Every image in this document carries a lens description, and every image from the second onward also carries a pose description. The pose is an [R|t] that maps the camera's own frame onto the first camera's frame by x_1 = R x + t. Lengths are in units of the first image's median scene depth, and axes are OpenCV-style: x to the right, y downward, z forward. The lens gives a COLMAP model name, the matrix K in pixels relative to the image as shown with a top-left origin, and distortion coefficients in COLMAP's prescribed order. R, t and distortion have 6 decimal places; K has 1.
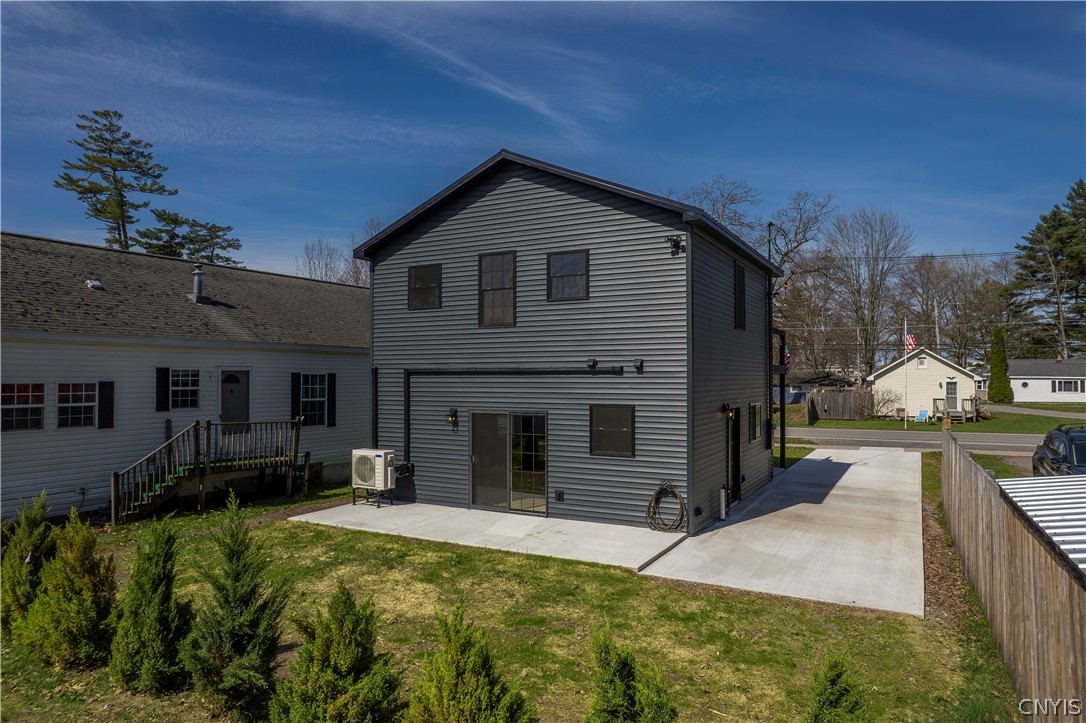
lens RADIAL K [[690.6, 0, 543.0], [0, 690.6, 361.5], [0, 0, 1]] dist [-0.000218, -0.000115]
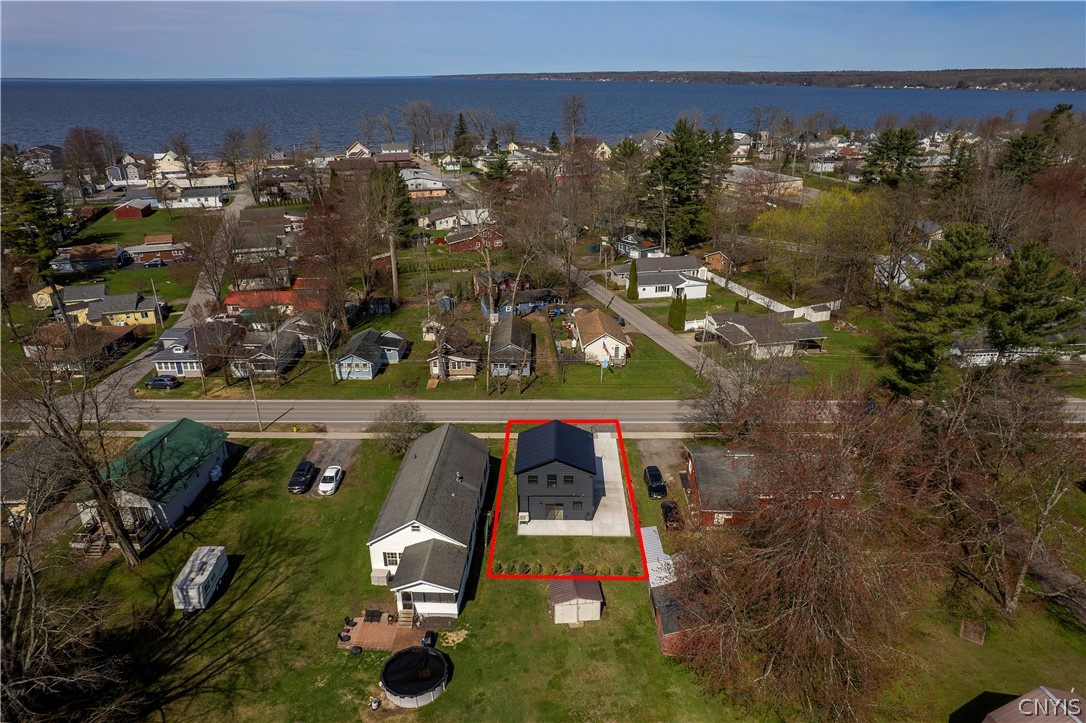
lens RADIAL K [[690.6, 0, 543.0], [0, 690.6, 361.5], [0, 0, 1]] dist [-0.000218, -0.000115]
pose [[0.890939, -0.181945, 0.416082, -0.583463], [0.005393, 0.920405, 0.390929, -0.813499], [-0.454092, -0.346049, 0.821006, -0.779311]]
